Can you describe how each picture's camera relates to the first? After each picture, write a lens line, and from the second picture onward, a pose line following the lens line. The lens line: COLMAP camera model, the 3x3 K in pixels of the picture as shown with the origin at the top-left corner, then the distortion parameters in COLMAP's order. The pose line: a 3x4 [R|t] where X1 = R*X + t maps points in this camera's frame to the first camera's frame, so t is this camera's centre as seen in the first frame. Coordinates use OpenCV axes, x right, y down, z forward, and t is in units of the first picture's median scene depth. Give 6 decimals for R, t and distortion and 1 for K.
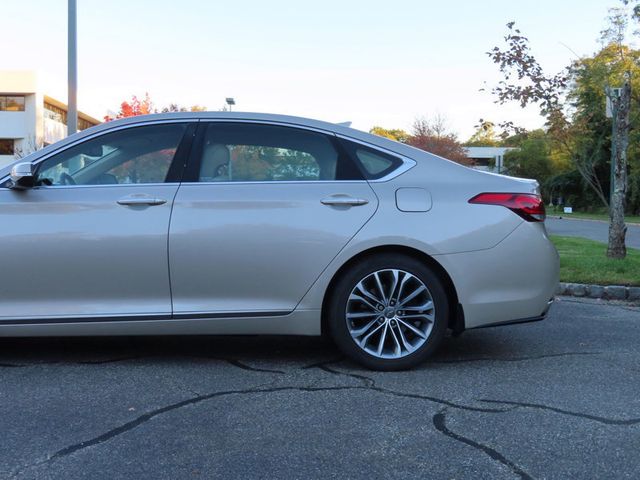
lens RADIAL K [[785.2, 0, 320.0], [0, 785.2, 240.0], [0, 0, 1]] dist [-0.018785, 0.014737]
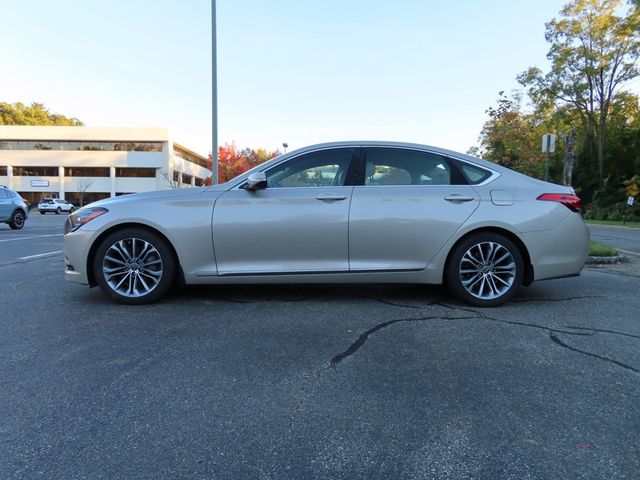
lens RADIAL K [[459.5, 0, 317.7], [0, 459.5, 242.5], [0, 0, 1]] dist [-0.013367, 0.009914]
pose [[0.999698, 0.005769, -0.023902, -0.223635], [-0.005024, 0.999503, 0.031122, 0.011117], [0.024070, -0.030992, 0.999230, 0.080455]]
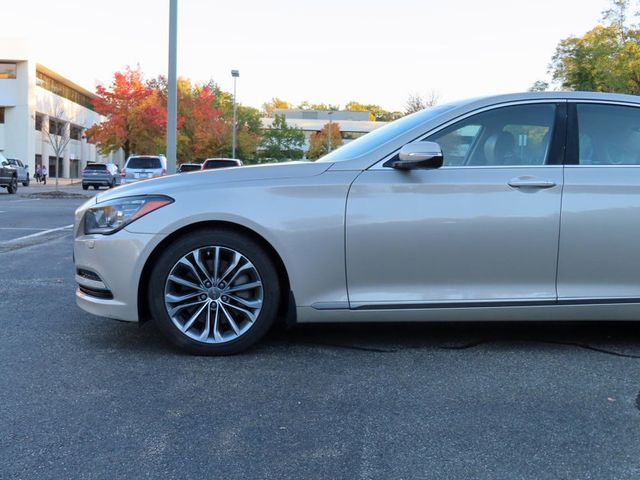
lens RADIAL K [[778.2, 0, 312.8], [0, 778.2, 240.0], [0, 0, 1]] dist [-0.016503, 0.015537]
pose [[0.999368, 0.015024, 0.032204, -0.511008], [-0.016113, 0.999298, 0.033822, -0.007548], [-0.031673, -0.034320, 0.998909, 0.042934]]
